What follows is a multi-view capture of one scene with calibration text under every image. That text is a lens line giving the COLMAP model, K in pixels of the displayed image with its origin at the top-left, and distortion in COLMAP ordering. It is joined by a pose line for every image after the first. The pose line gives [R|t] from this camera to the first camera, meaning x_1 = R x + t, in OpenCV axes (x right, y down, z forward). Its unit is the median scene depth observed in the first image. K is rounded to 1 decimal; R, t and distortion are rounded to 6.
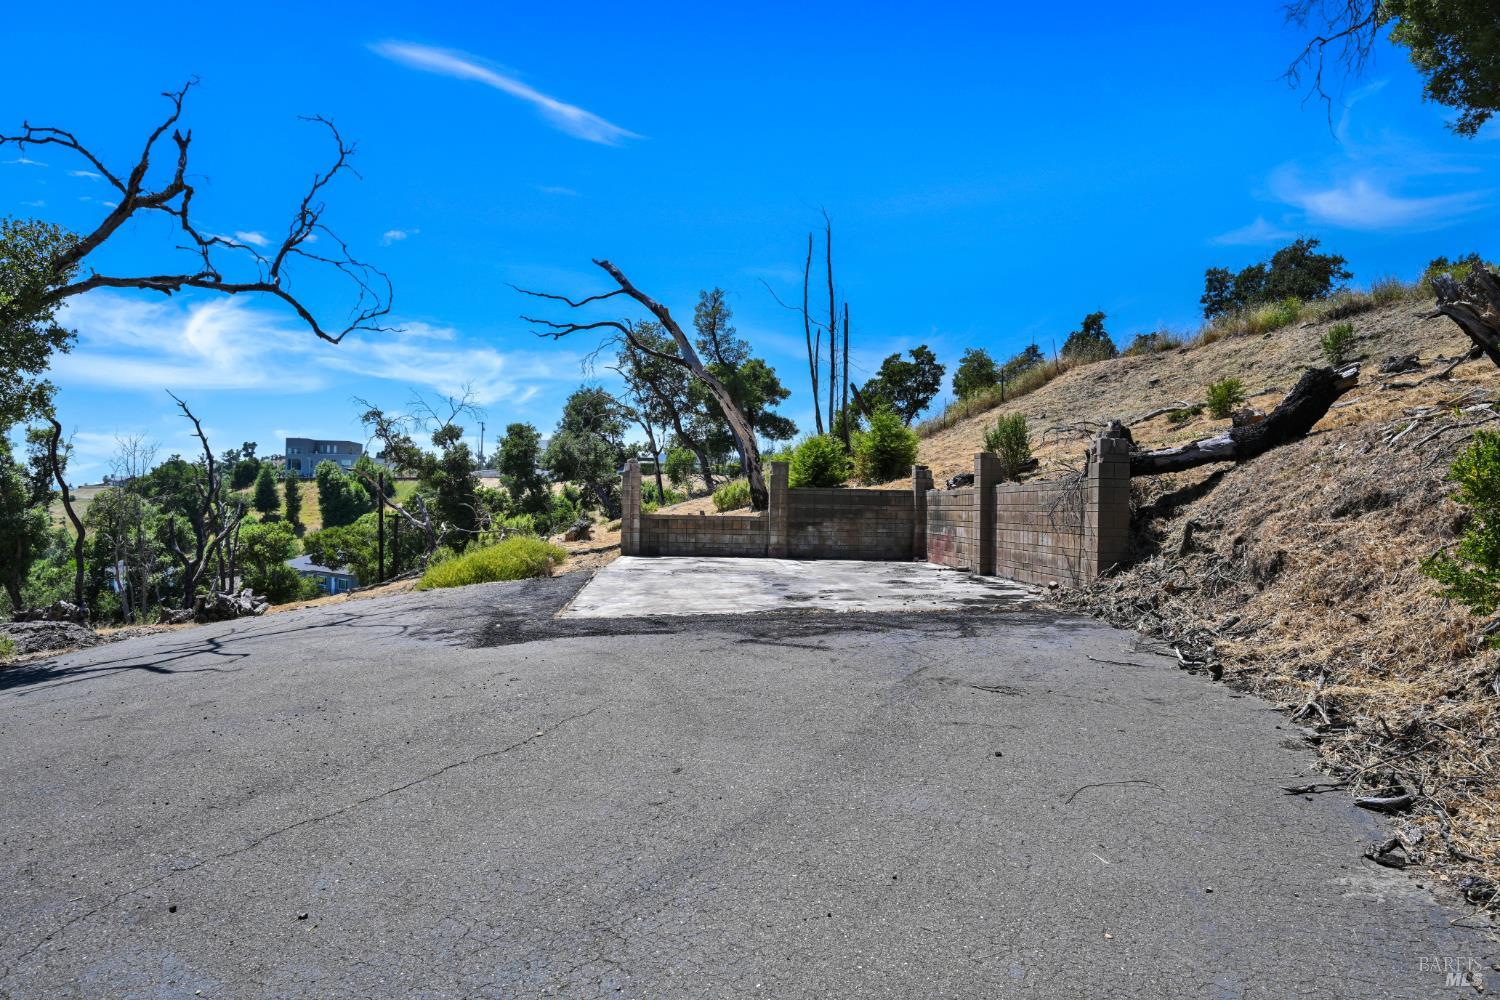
lens RADIAL K [[982.2, 0, 750.0], [0, 982.2, 500.0], [0, 0, 1]] dist [0.003281, 0.000768]
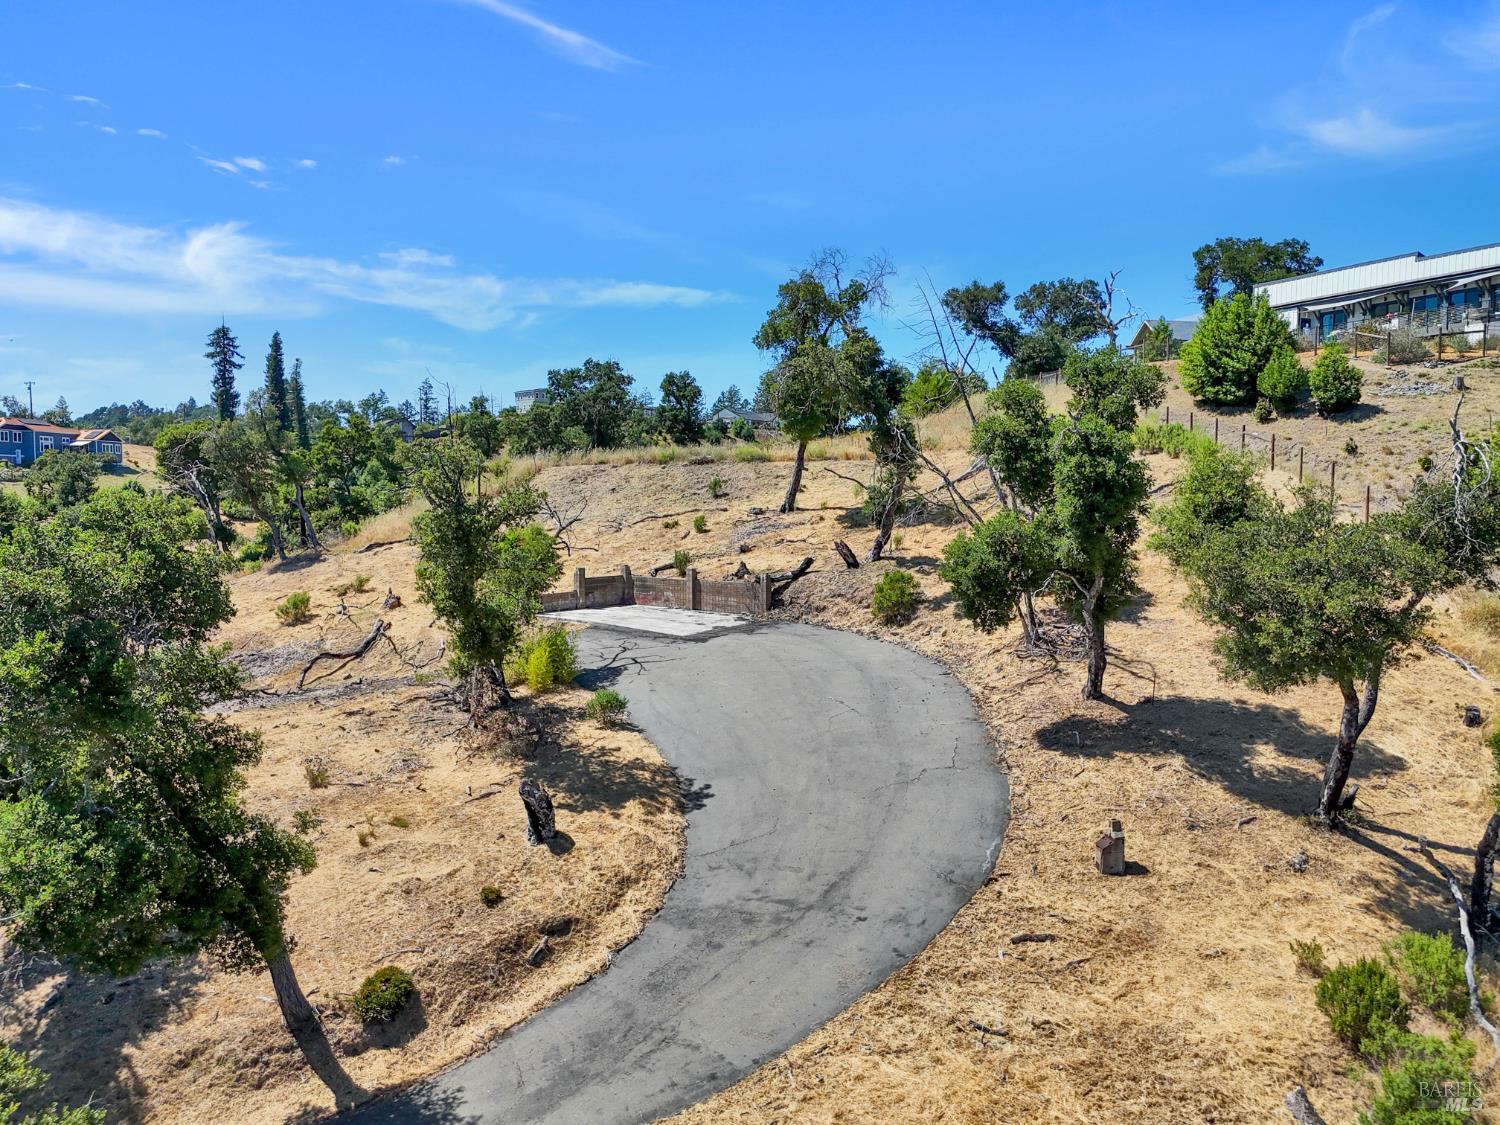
lens RADIAL K [[1136.4, 0, 747.2], [0, 1136.4, 540.9], [0, 0, 1]] dist [0.067827, -0.057714]
pose [[0.700484, -0.048719, 0.712003, -1.018637], [0.005705, 0.998018, 0.062677, -0.170233], [-0.713645, -0.039842, 0.699373, -0.734884]]
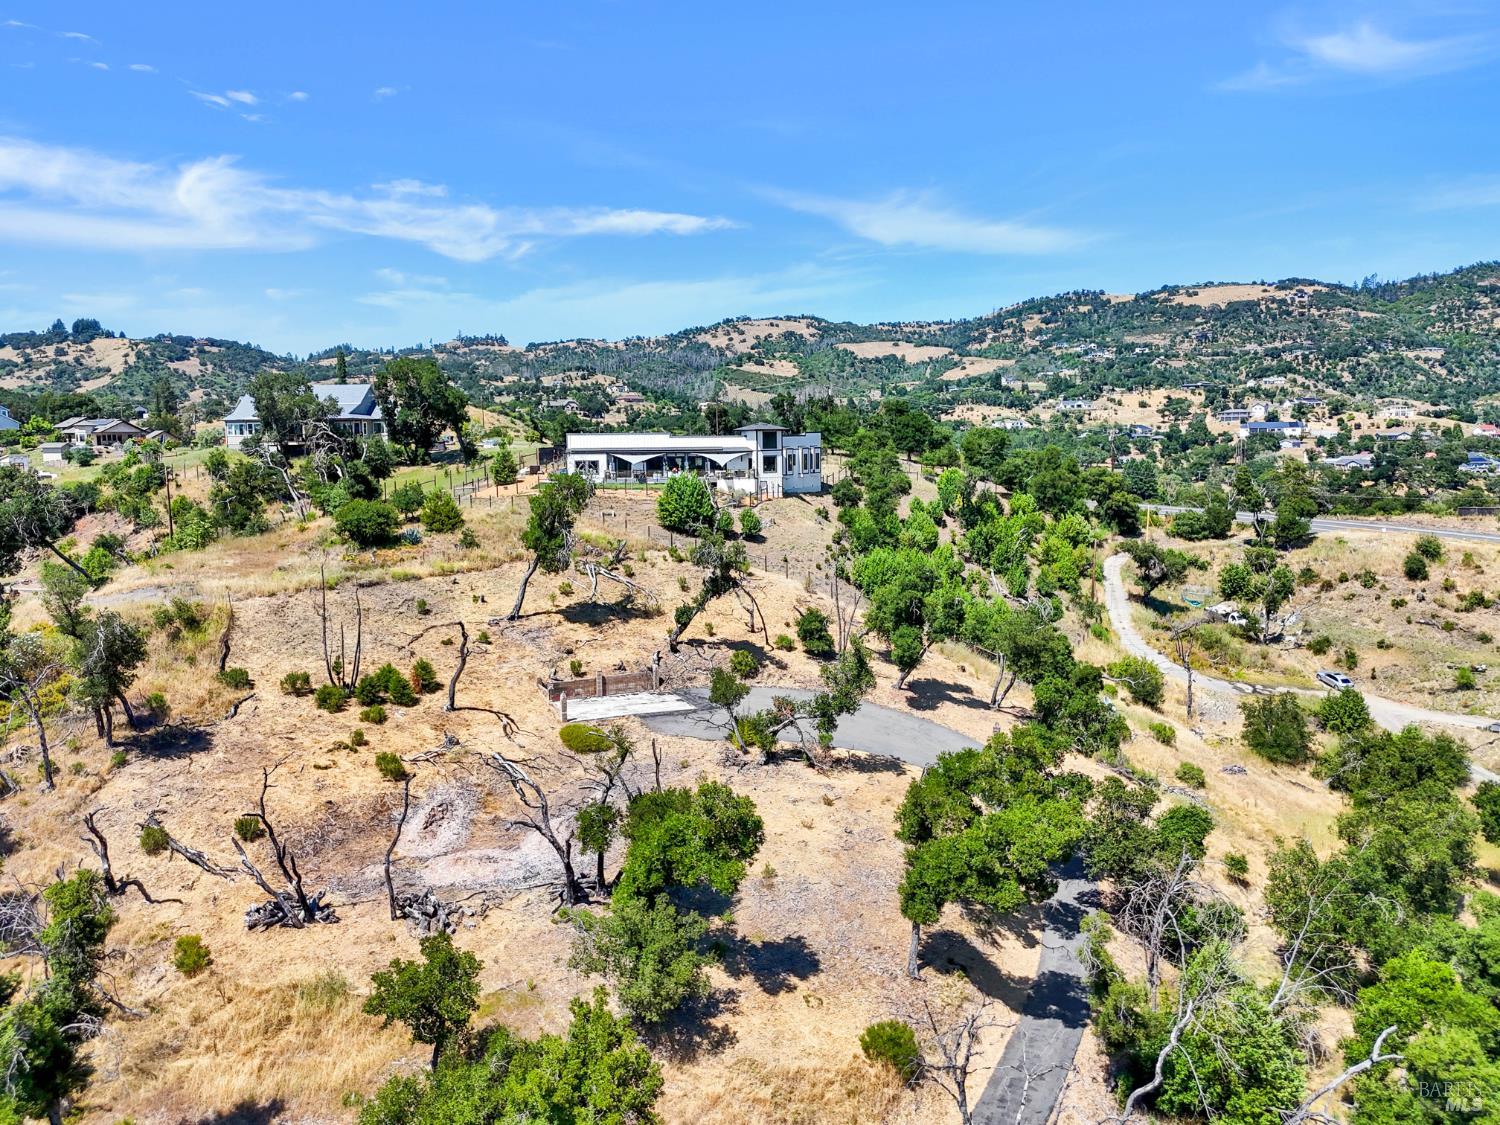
lens RADIAL K [[1136.4, 0, 747.2], [0, 1136.4, 540.9], [0, 0, 1]] dist [0.067827, -0.057714]
pose [[-0.370526, -0.101754, 0.923232, -2.447669], [-0.006121, 0.994227, 0.107122, -0.616173], [-0.928802, 0.034040, -0.369010, 1.157931]]
